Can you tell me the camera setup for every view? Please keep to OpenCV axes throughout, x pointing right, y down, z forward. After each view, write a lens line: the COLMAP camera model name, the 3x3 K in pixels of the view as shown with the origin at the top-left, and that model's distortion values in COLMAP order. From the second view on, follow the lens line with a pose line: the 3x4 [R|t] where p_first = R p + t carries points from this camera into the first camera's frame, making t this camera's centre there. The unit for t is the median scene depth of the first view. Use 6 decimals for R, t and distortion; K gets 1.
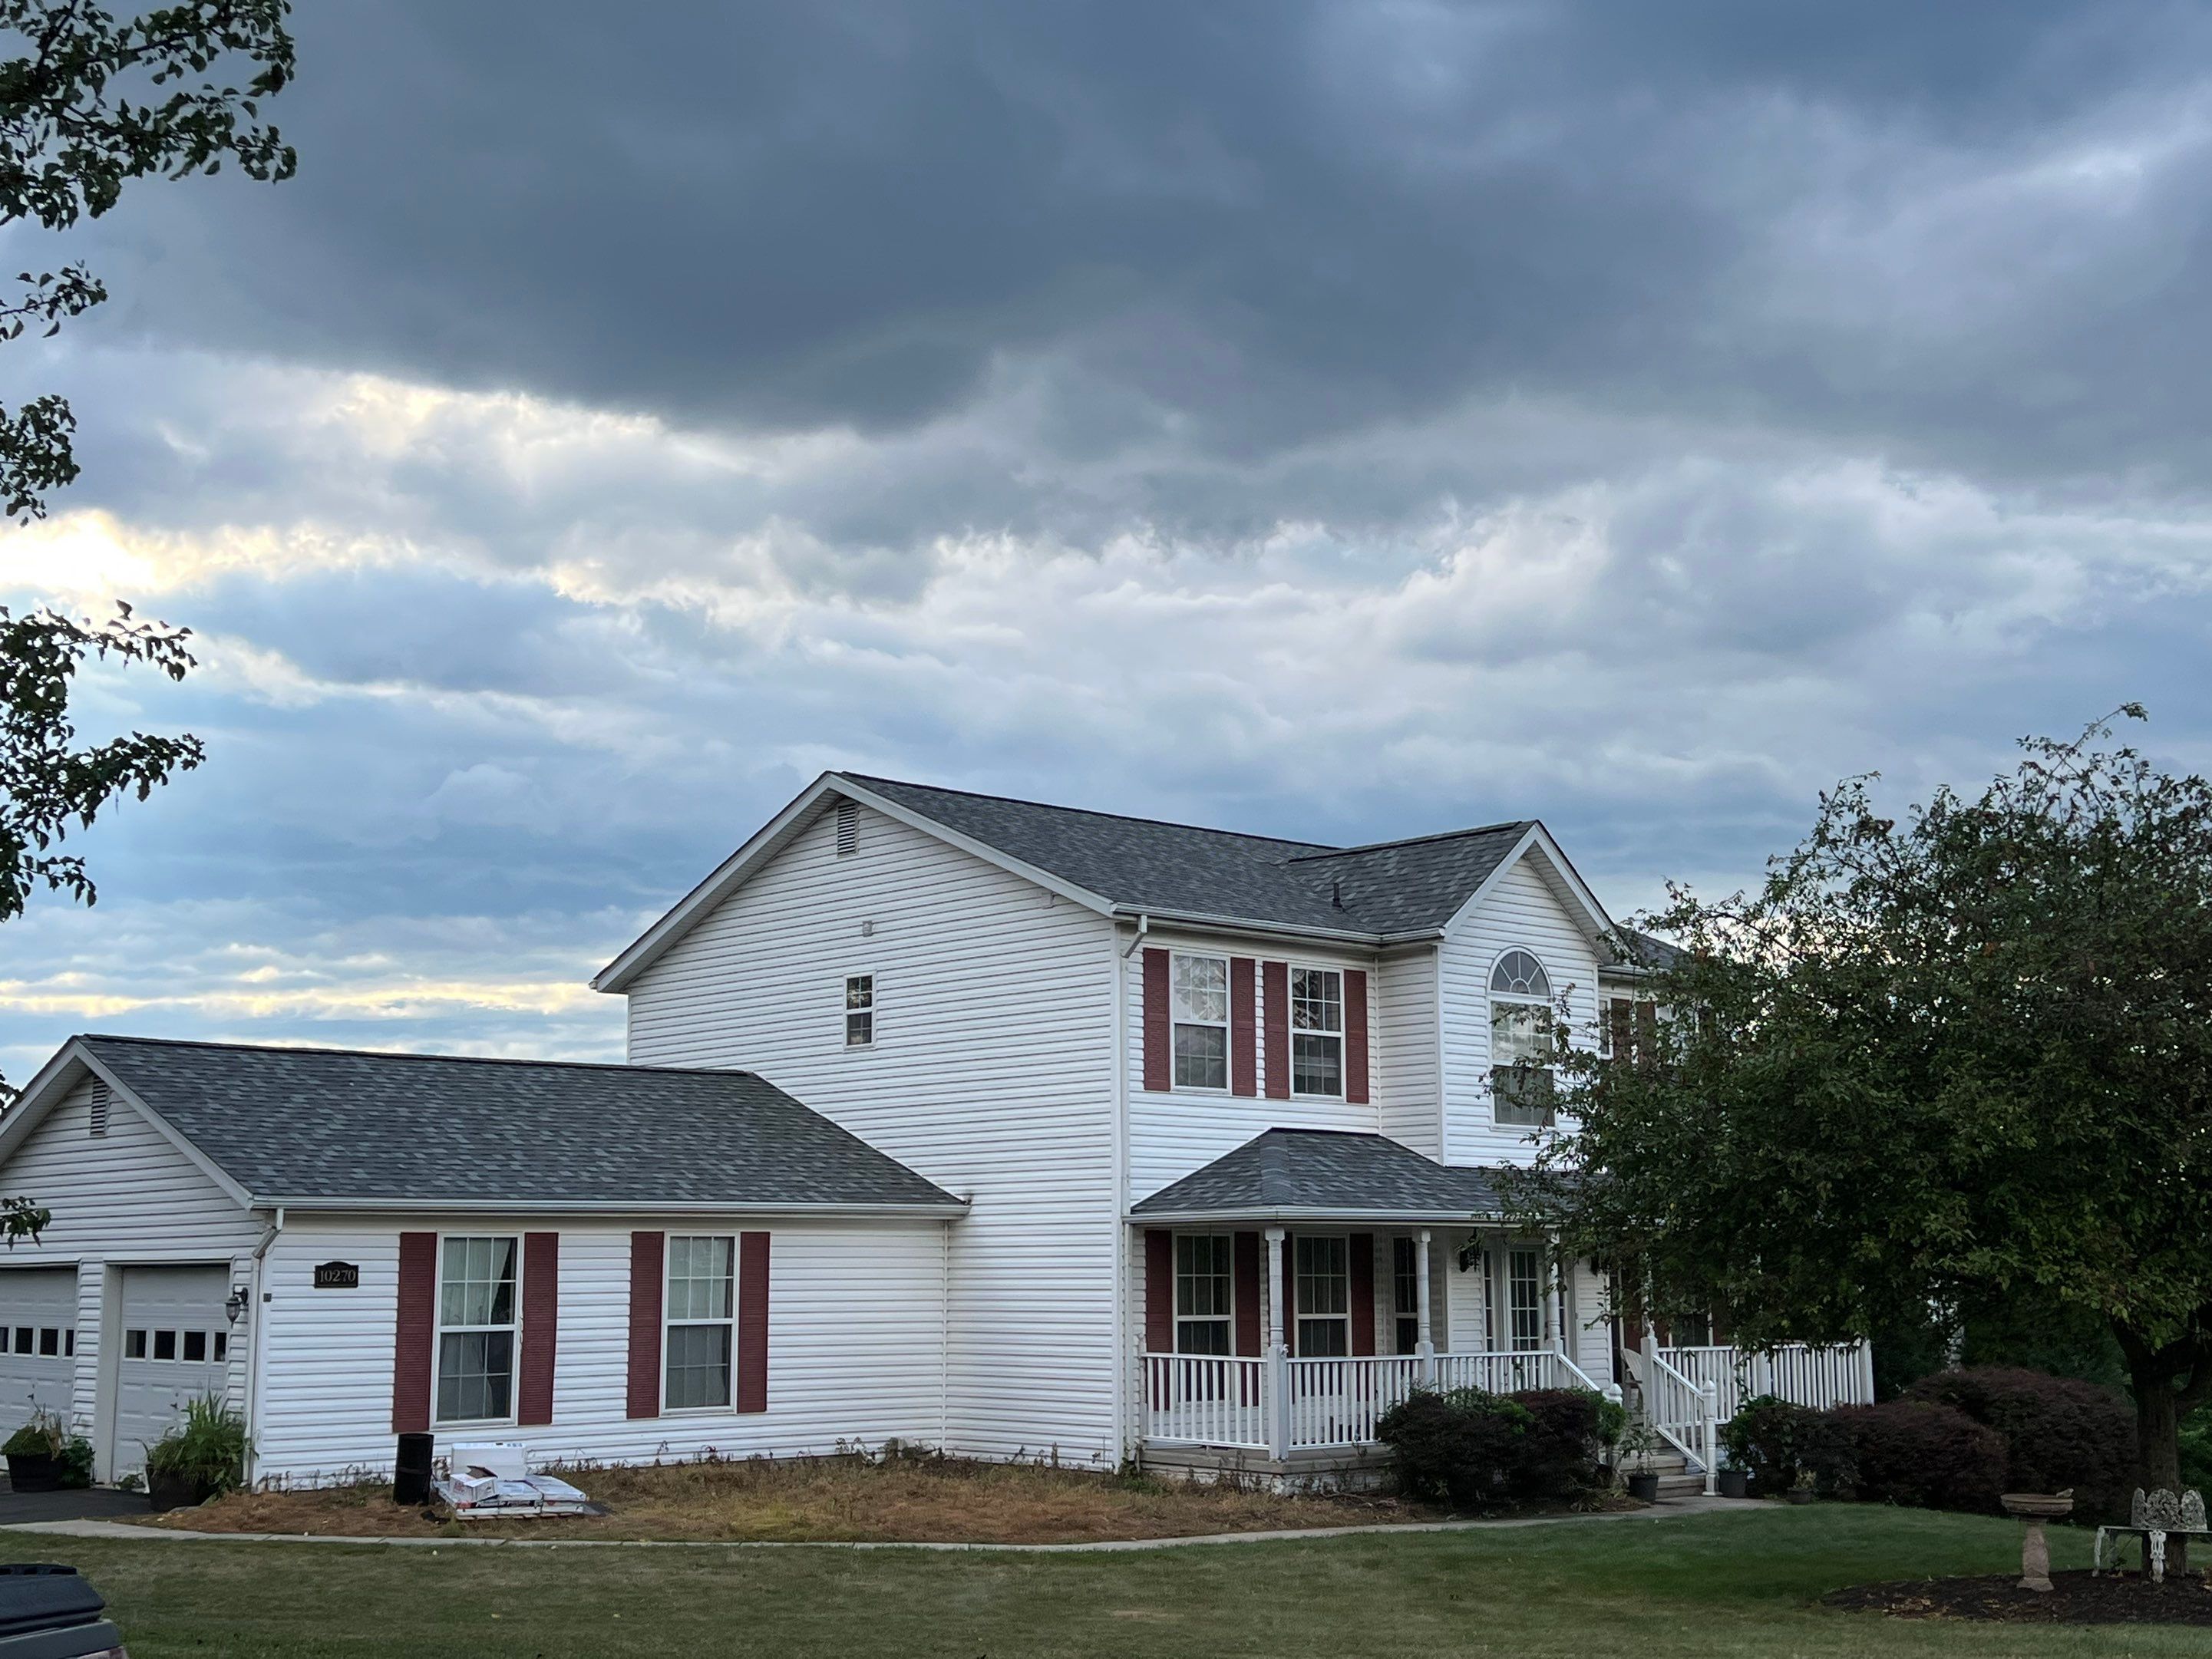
lens RADIAL K [[2642.1, 0, 1101.6], [0, 2642.1, 831.7], [0, 0, 1]] dist [0.078988, 0.000000]
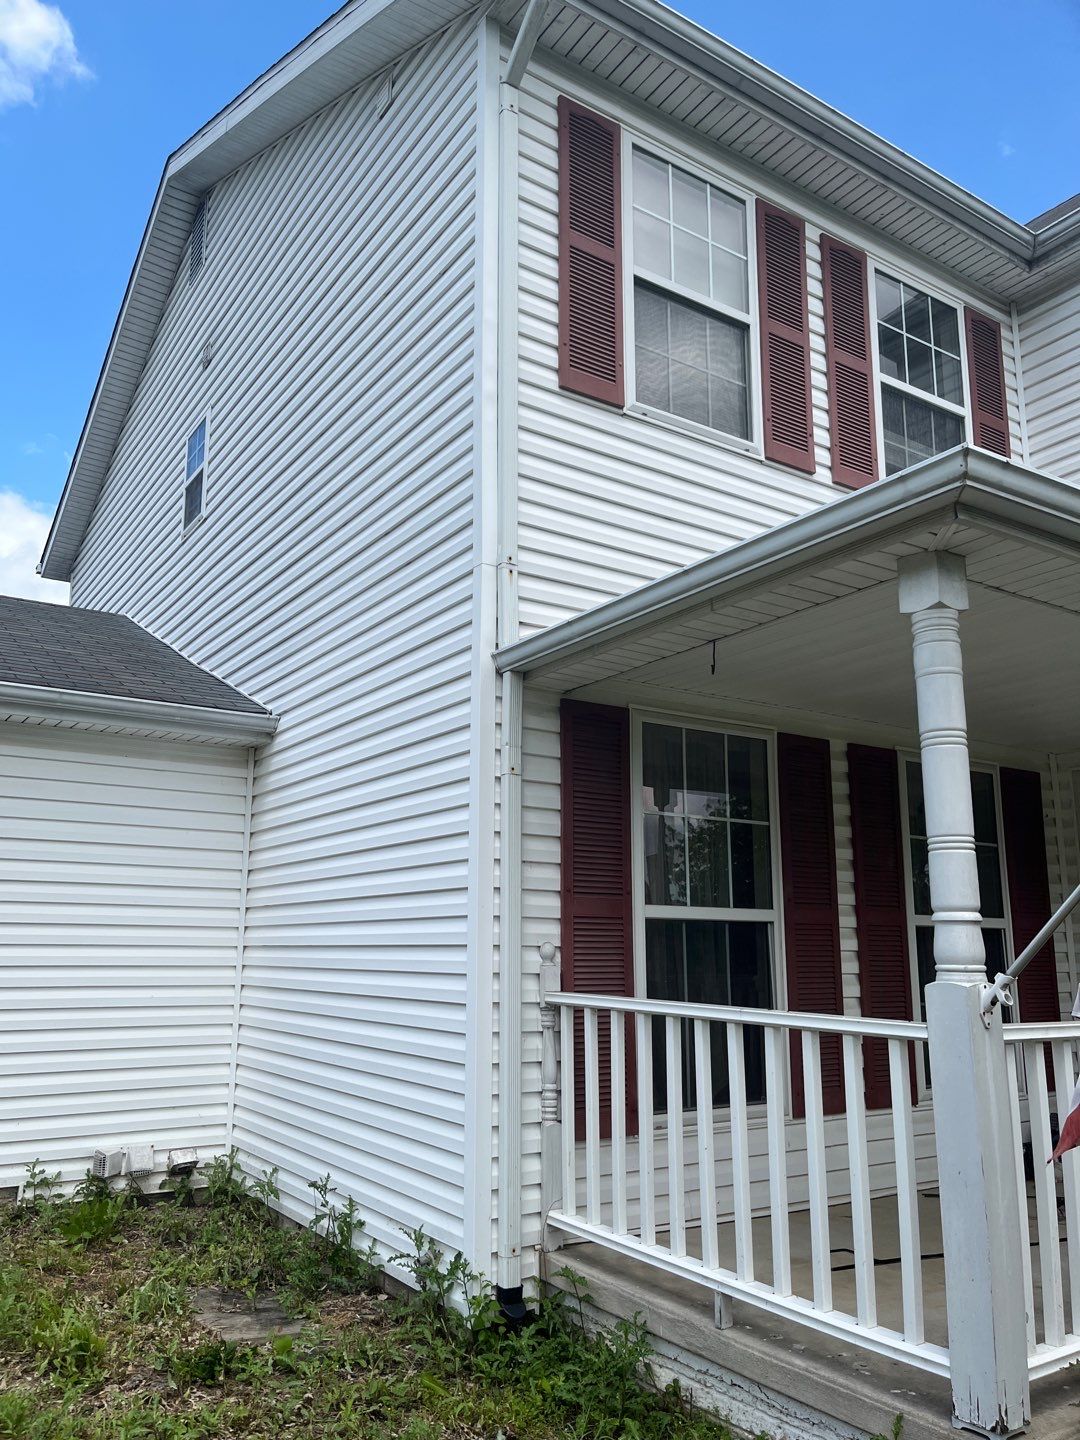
lens RADIAL K [[1078.9, 0, 527.1], [0, 1078.9, 715.0], [0, 0, 1]] dist [0.049108, -0.049597]
pose [[0.988810, -0.016307, -0.148283, 0.036549], [0.008016, 0.998379, -0.056341, 0.163499], [0.148962, 0.054522, 0.987339, 0.834339]]
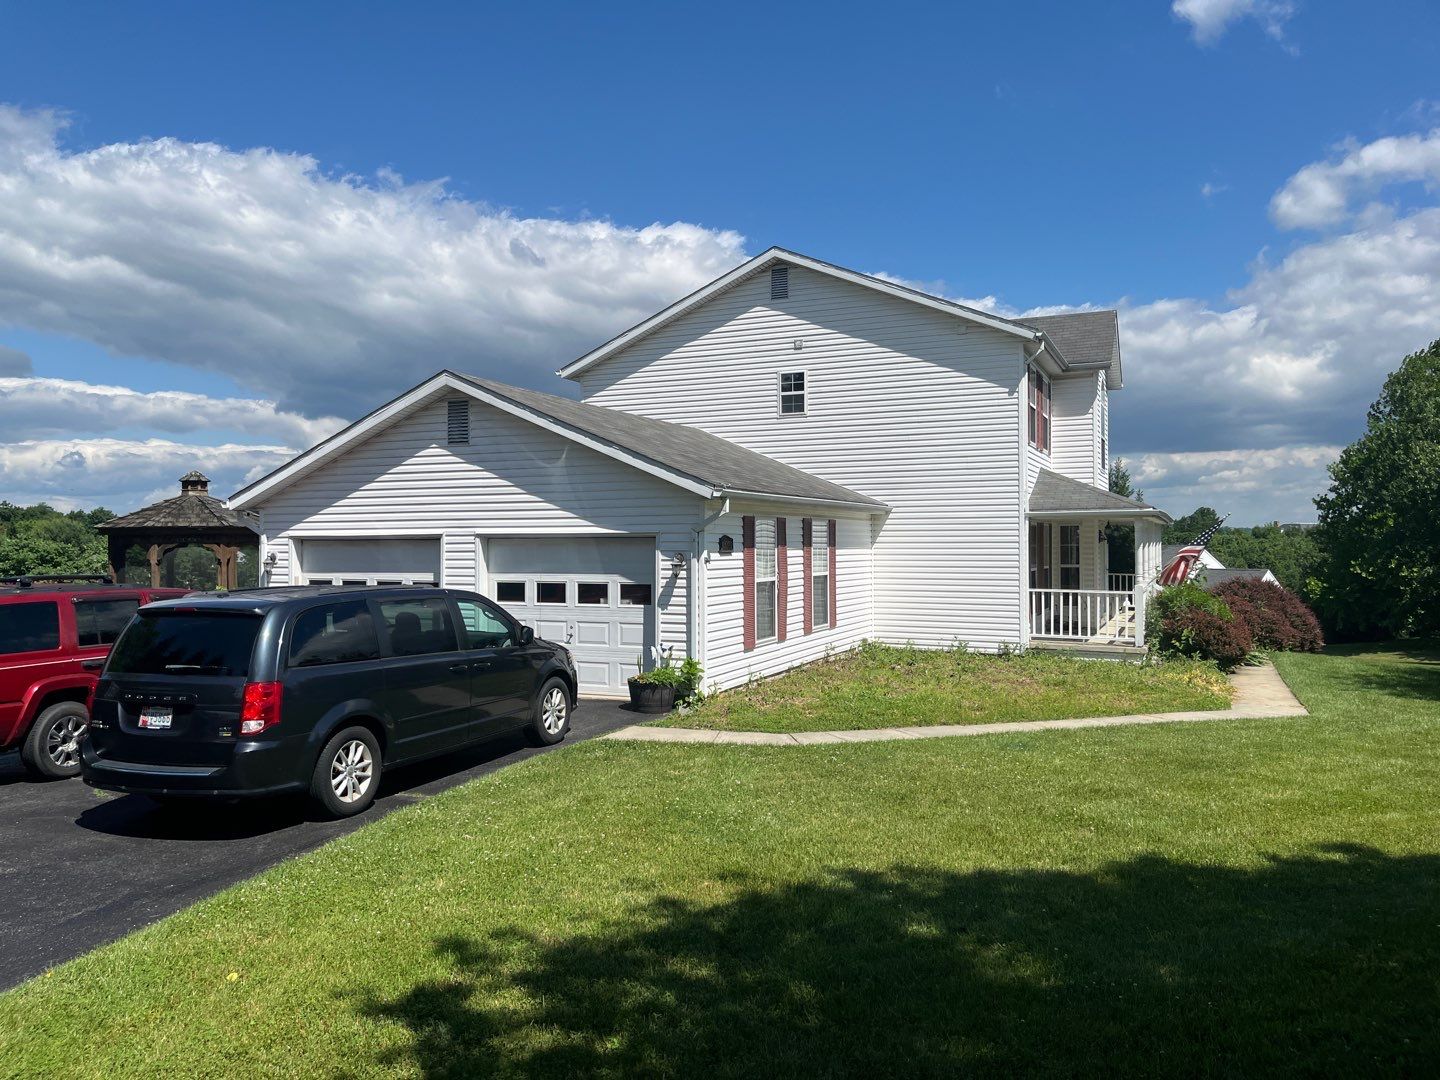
lens RADIAL K [[1078.9, 0, 715.6], [0, 1078.9, 511.7], [0, 0, 1]] dist [0.049108, -0.049597]
pose [[0.915505, 0.008680, 0.402213, -0.472123], [-0.062328, 0.990756, 0.120487, 0.071053], [-0.397449, -0.135376, 0.907583, 0.429801]]
